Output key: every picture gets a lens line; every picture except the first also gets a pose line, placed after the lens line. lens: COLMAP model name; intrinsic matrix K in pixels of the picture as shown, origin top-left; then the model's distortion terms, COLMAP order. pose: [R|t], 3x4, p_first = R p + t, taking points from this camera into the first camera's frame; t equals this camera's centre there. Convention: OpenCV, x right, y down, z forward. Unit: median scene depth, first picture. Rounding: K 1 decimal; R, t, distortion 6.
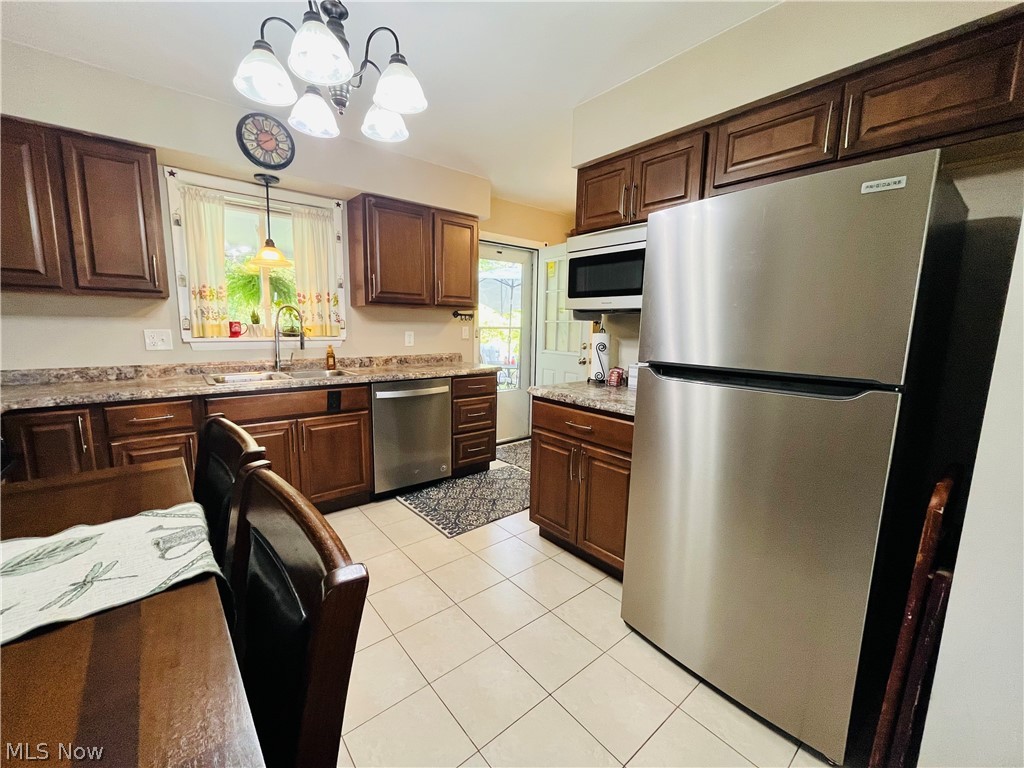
lens RADIAL K [[413.2, 0, 508.7], [0, 413.2, 385.7], [0, 0, 1]] dist [-0.002808, -0.000028]
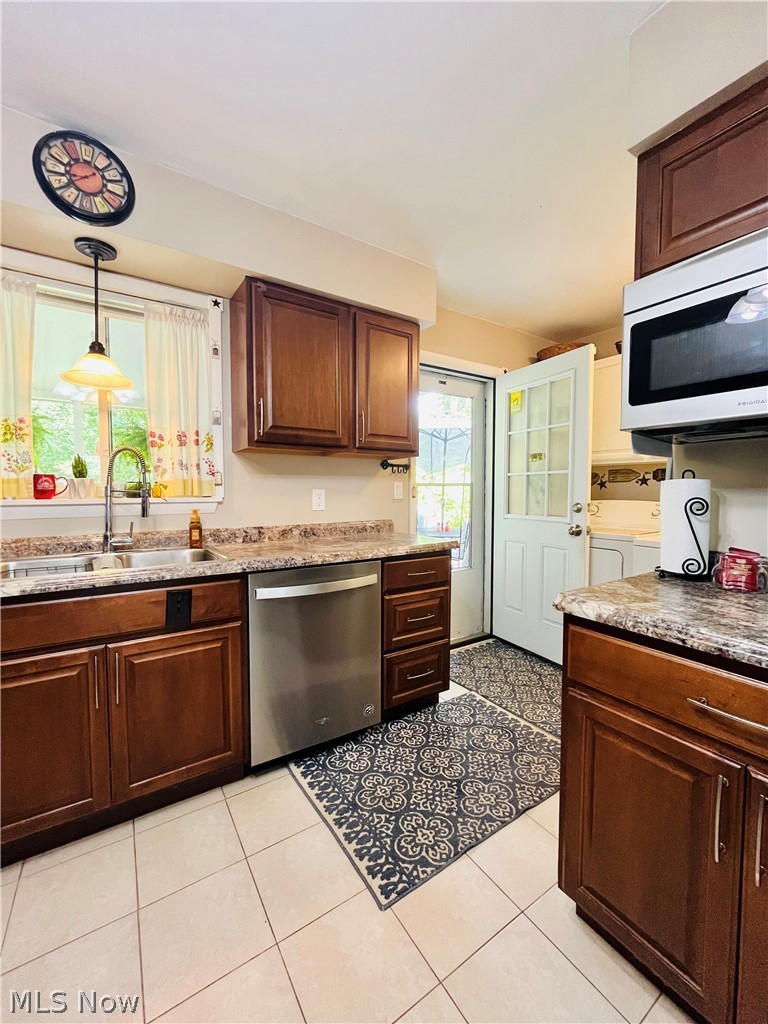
lens RADIAL K [[413.2, 0, 382.0], [0, 413.2, 510.1], [0, 0, 1]] dist [-0.002808, -0.000028]
pose [[0.993880, -0.010542, -0.109963, -0.076123], [-0.000226, 0.995240, -0.097455, -0.037319], [0.110467, 0.096883, 0.989146, 0.419652]]
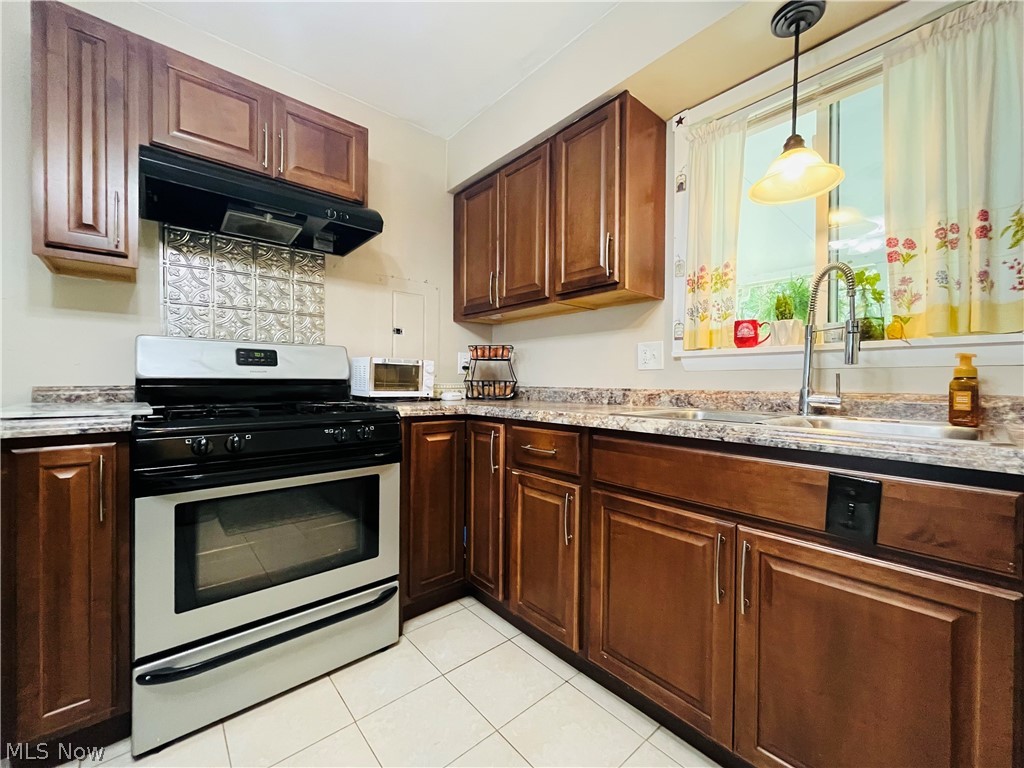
lens RADIAL K [[414.6, 0, 513.9], [0, 414.6, 382.0], [0, 0, 1]] dist [-0.002349, -0.000161]
pose [[0.027639, -0.012815, -0.999536, -0.101144], [-0.151351, 0.988336, -0.016856, -0.013377], [0.988094, 0.151747, 0.025377, 0.657795]]
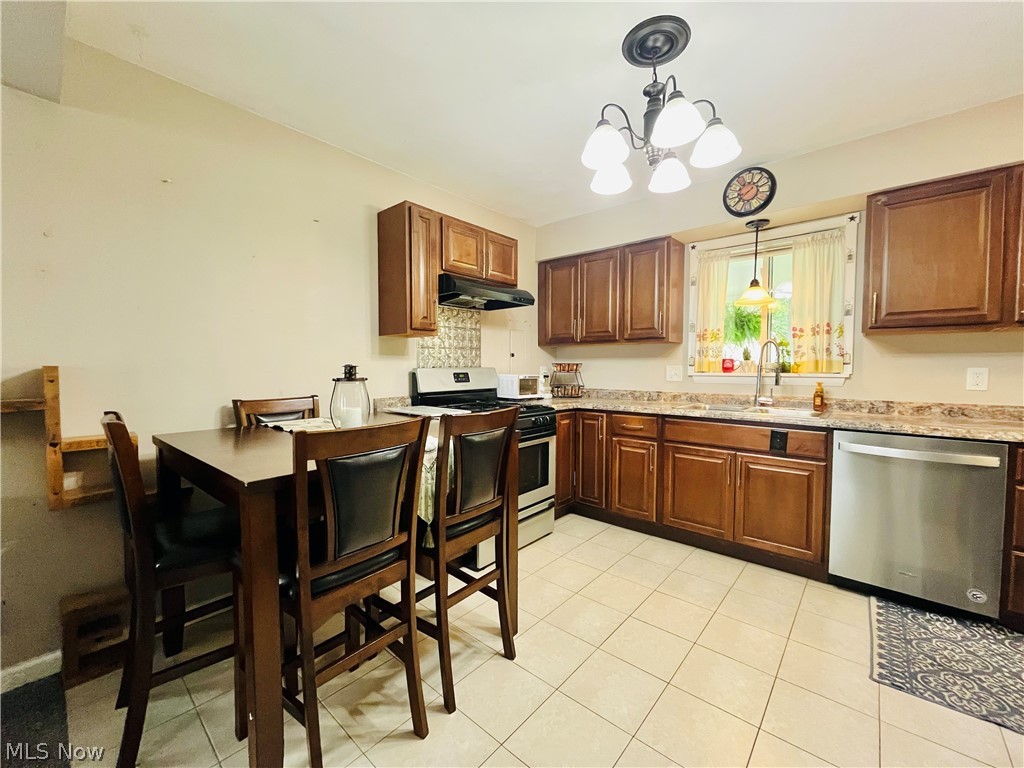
lens RADIAL K [[414.6, 0, 513.9], [0, 414.6, 382.0], [0, 0, 1]] dist [-0.002349, -0.000161]
pose [[0.164524, 0.022879, -0.986108, 0.337972], [-0.141889, 0.989882, -0.000707, -0.008849], [0.976114, 0.140034, 0.166106, 0.245259]]
